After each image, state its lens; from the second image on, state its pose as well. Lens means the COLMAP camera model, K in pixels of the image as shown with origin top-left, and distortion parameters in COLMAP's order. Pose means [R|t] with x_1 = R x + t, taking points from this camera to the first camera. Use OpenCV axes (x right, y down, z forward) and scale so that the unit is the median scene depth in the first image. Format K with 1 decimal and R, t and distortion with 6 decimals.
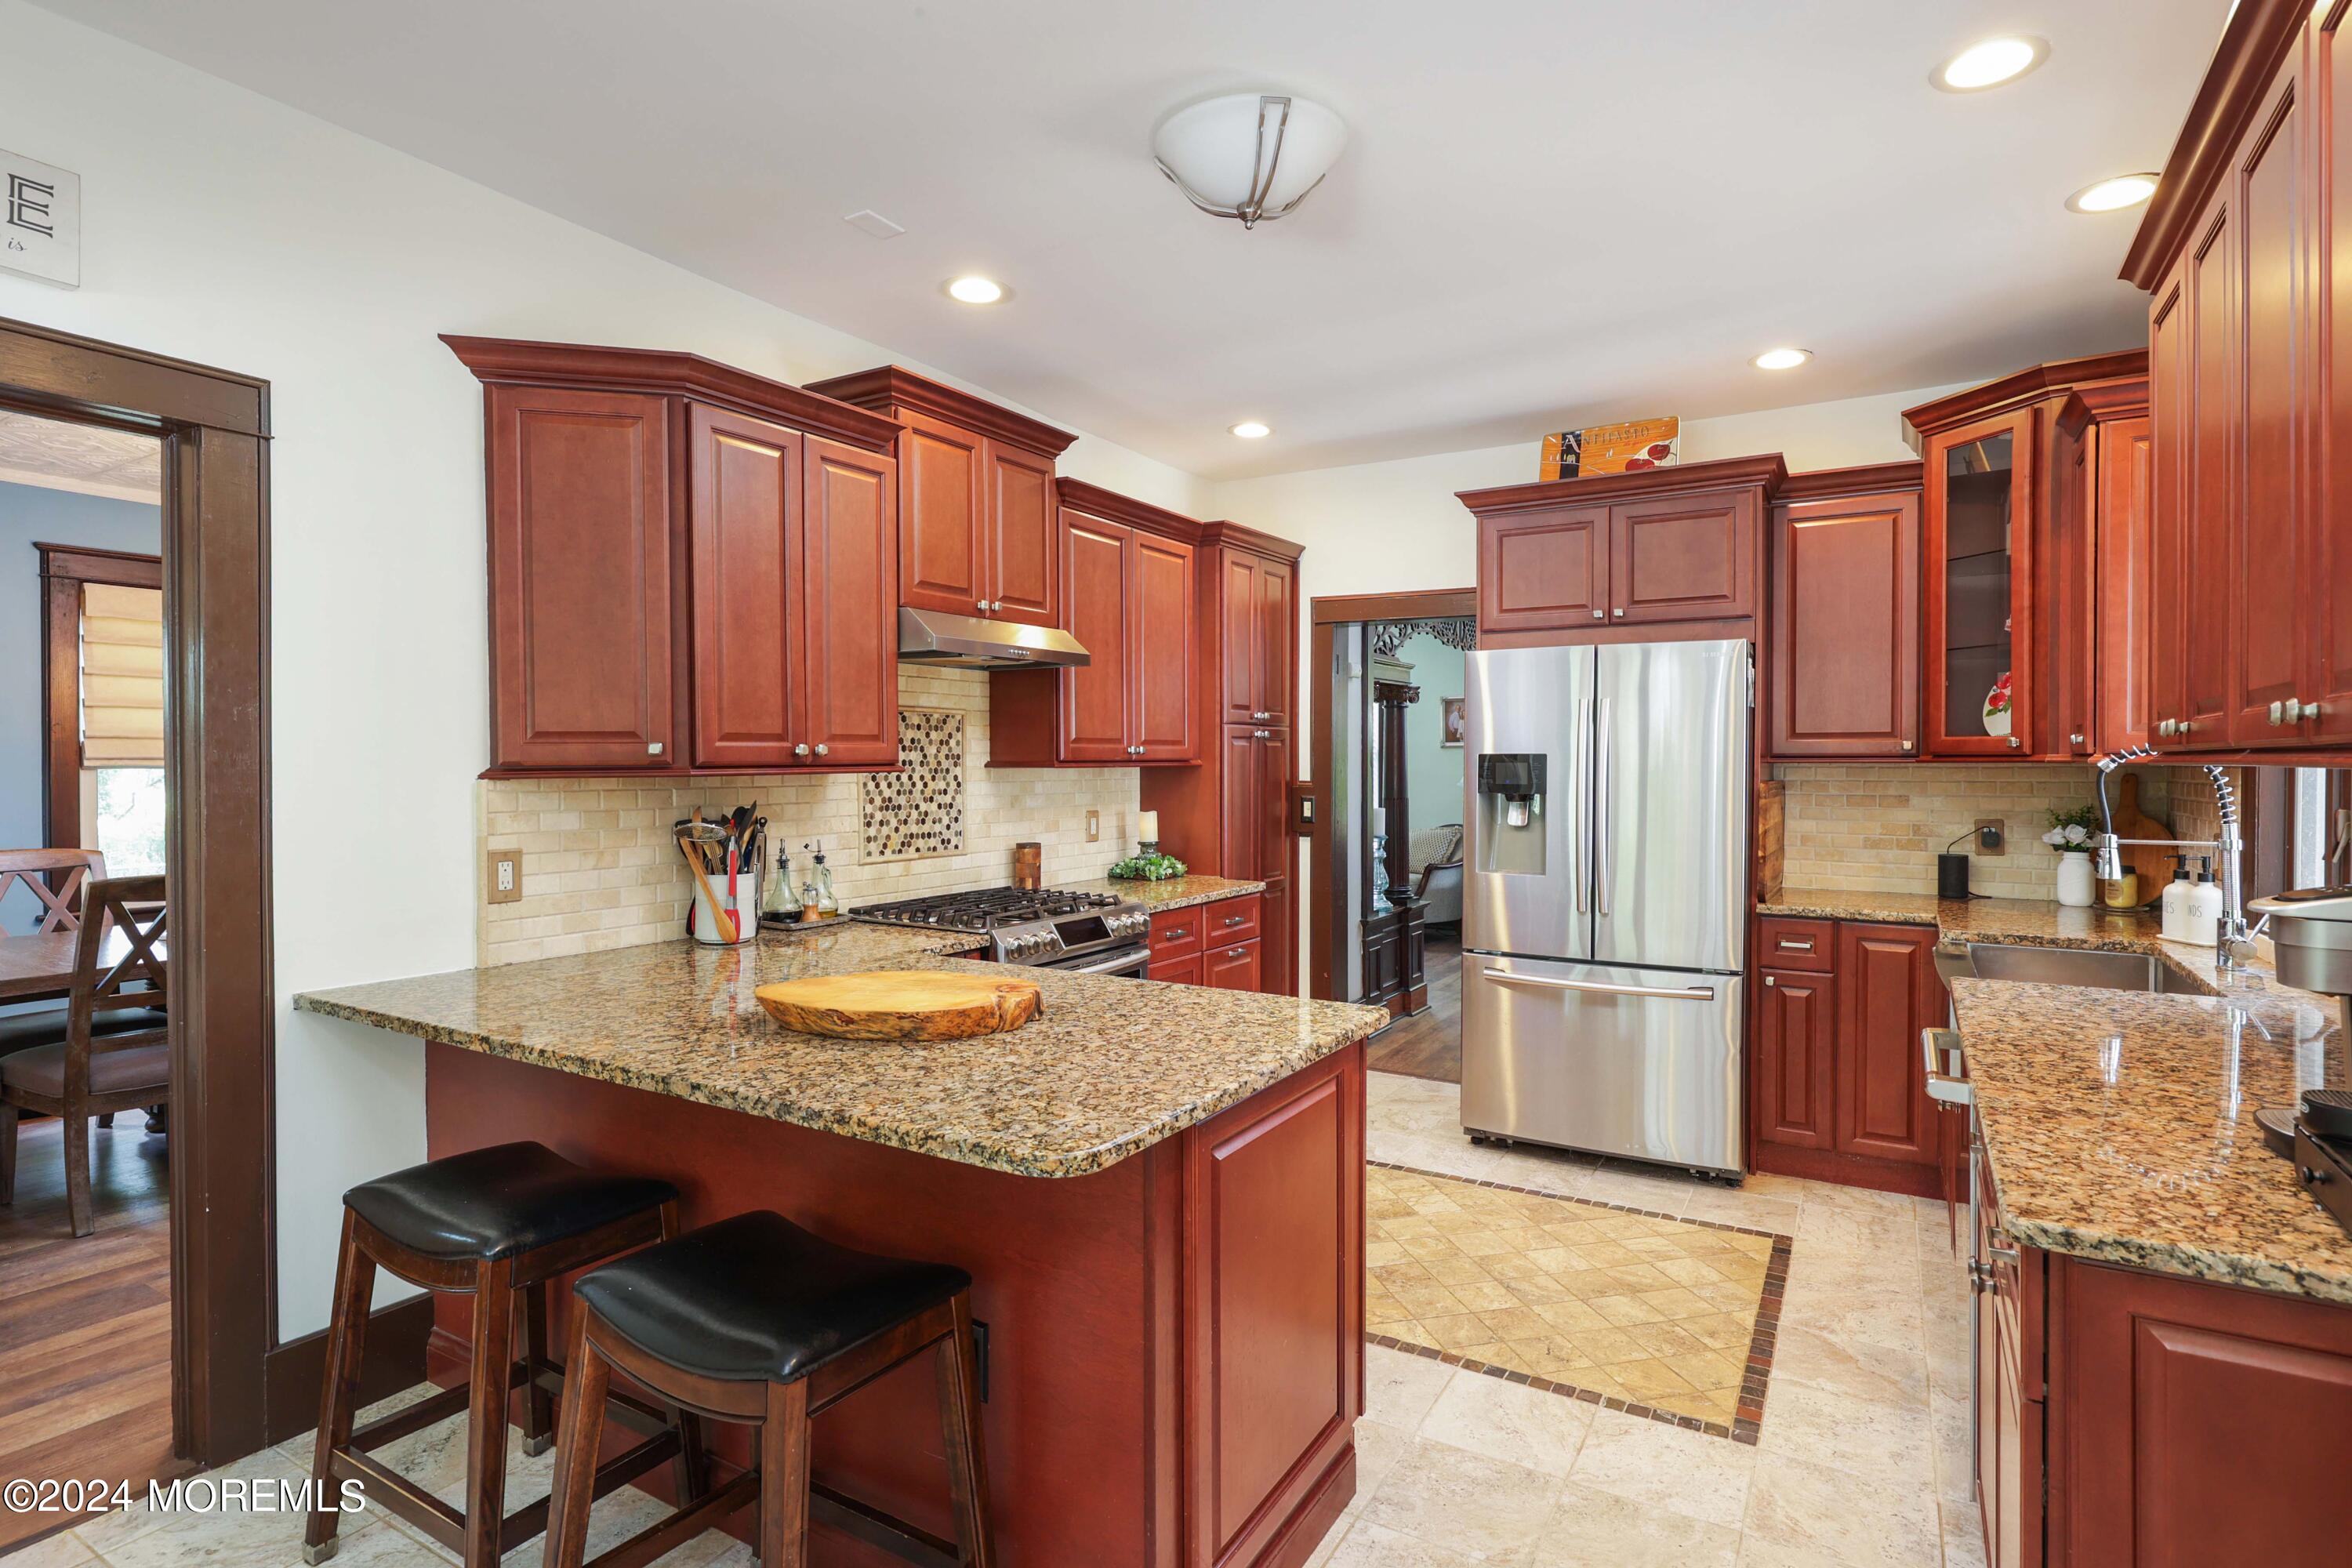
lens RADIAL K [[1204.7, 0, 1177.2], [0, 1204.7, 775.0], [0, 0, 1]] dist [-0.000905, 0.000009]
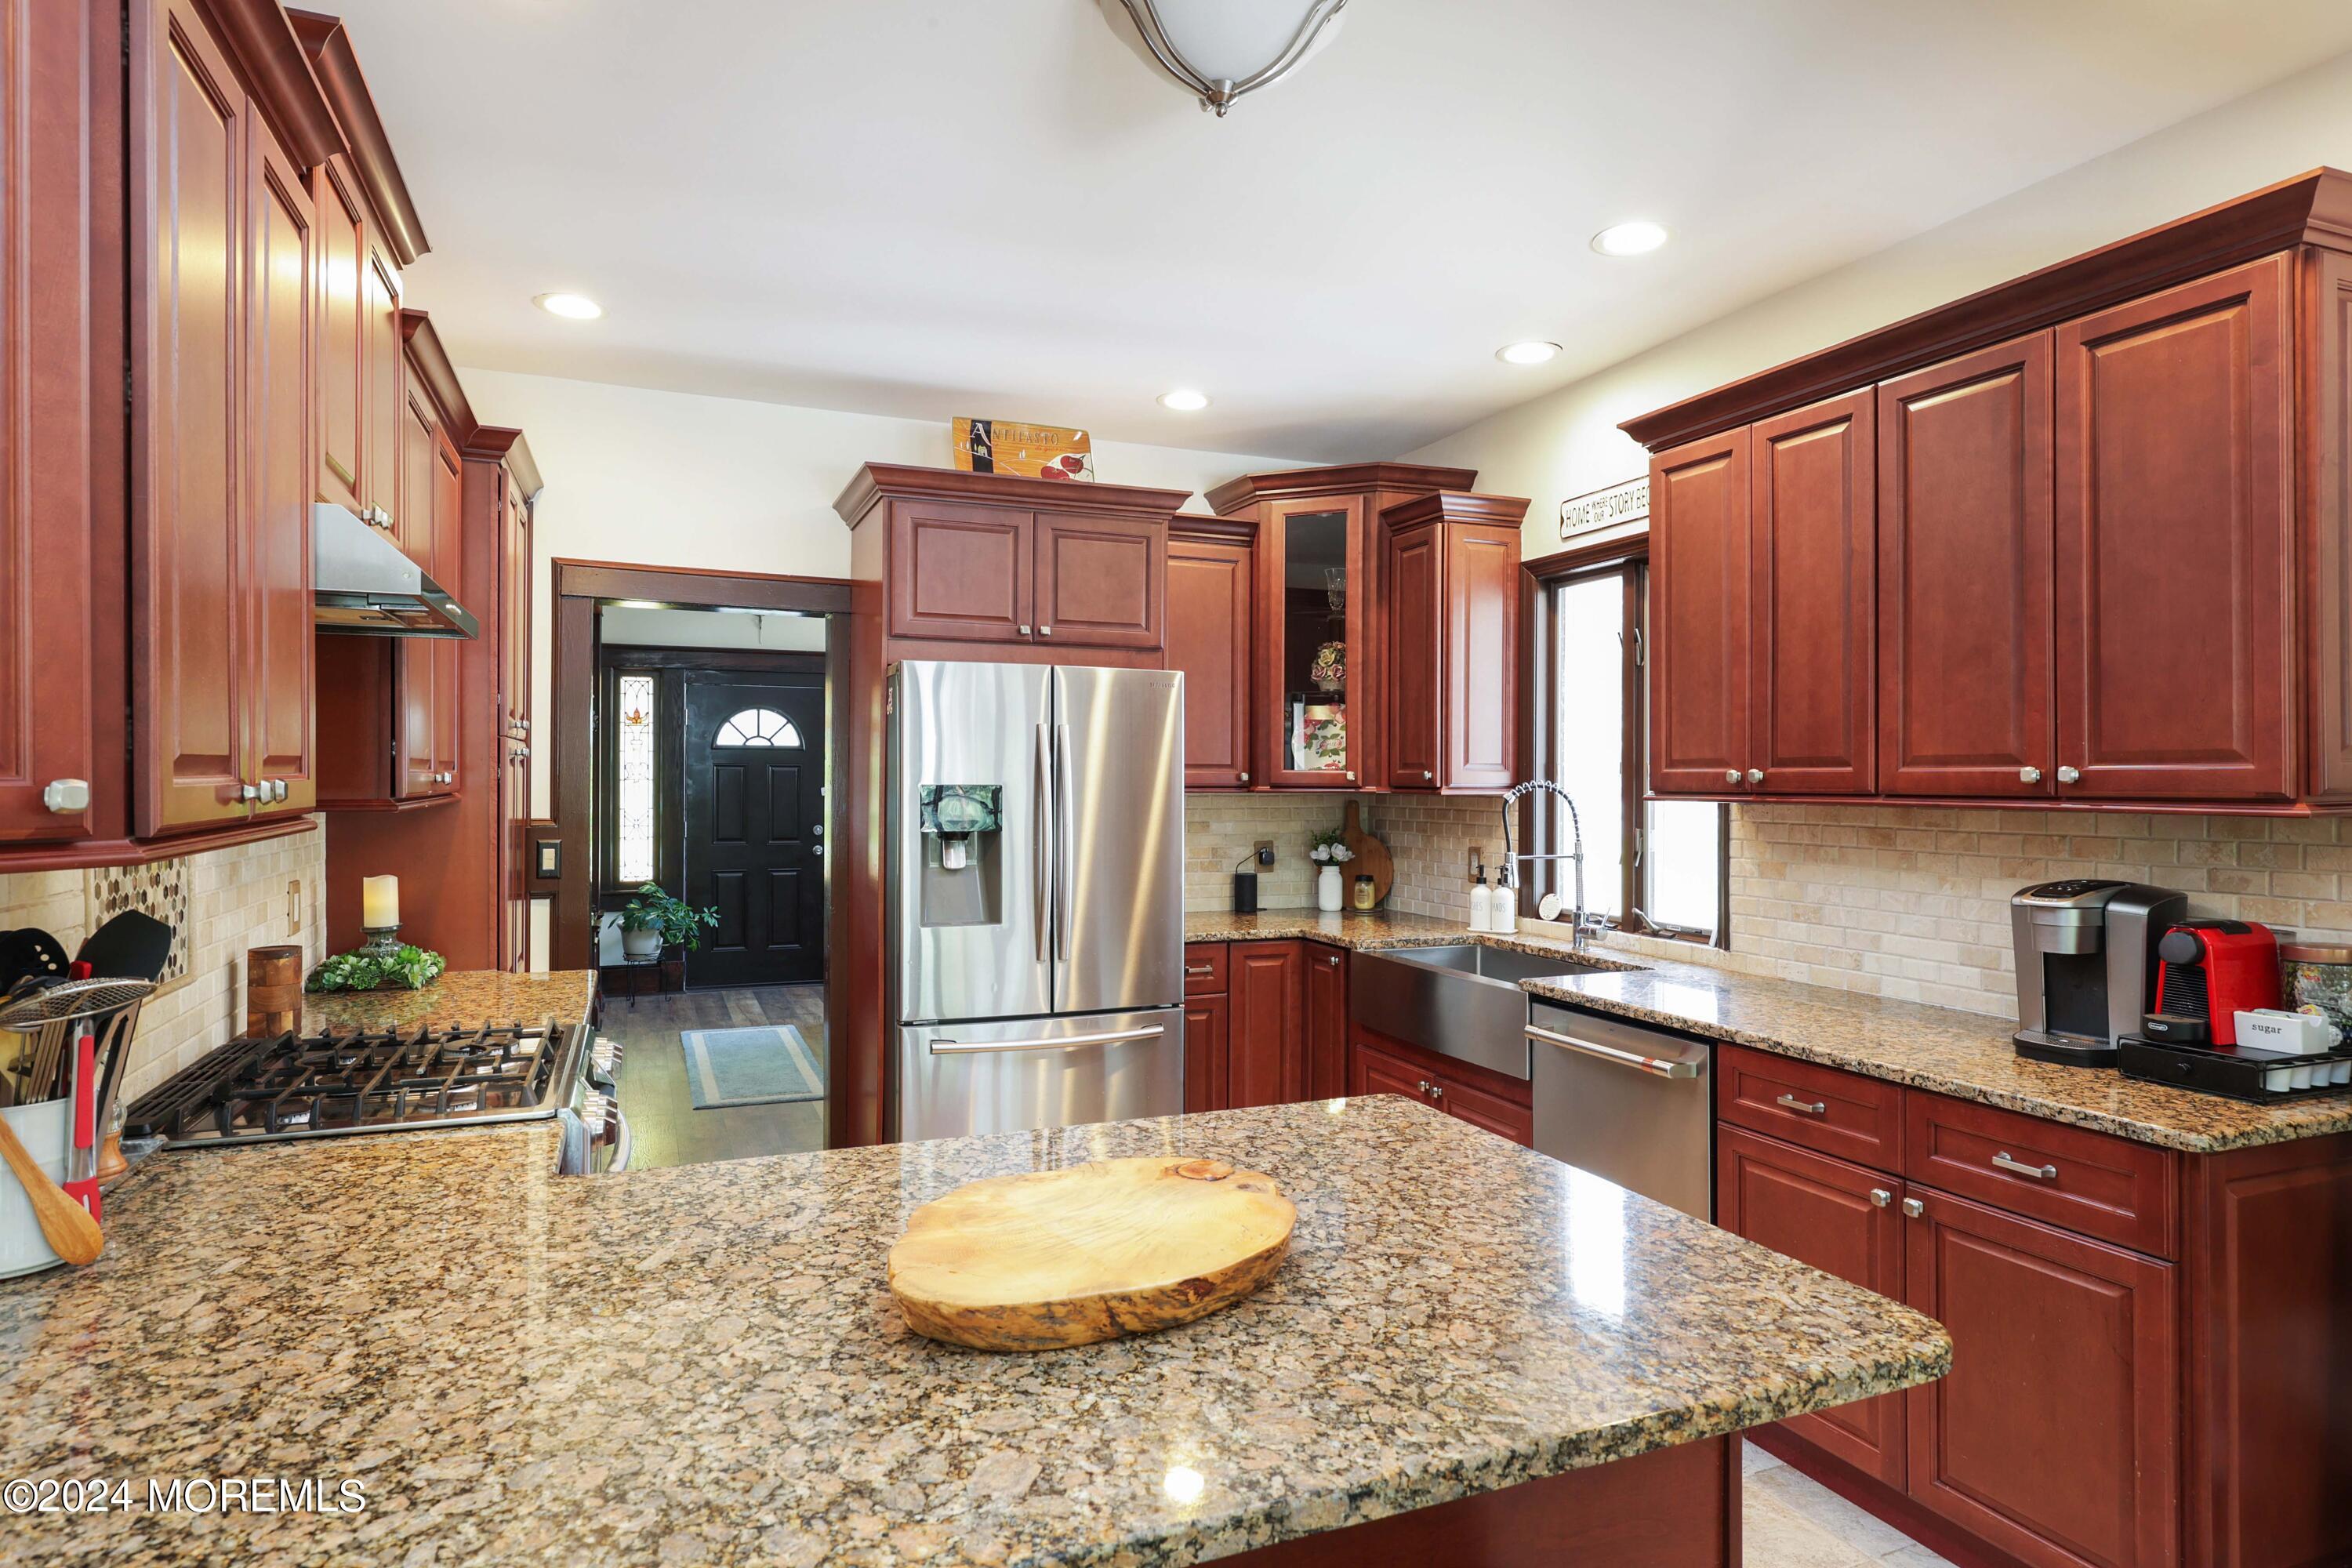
lens RADIAL K [[1324.8, 0, 1193.2], [0, 1324.8, 778.5], [0, 0, 1]] dist [0.004569, -0.000262]
pose [[0.582907, 0.001142, 0.812538, -0.388730], [0.005799, 0.999968, -0.005566, -0.015908], [-0.812518, 0.007956, 0.582882, 0.320068]]
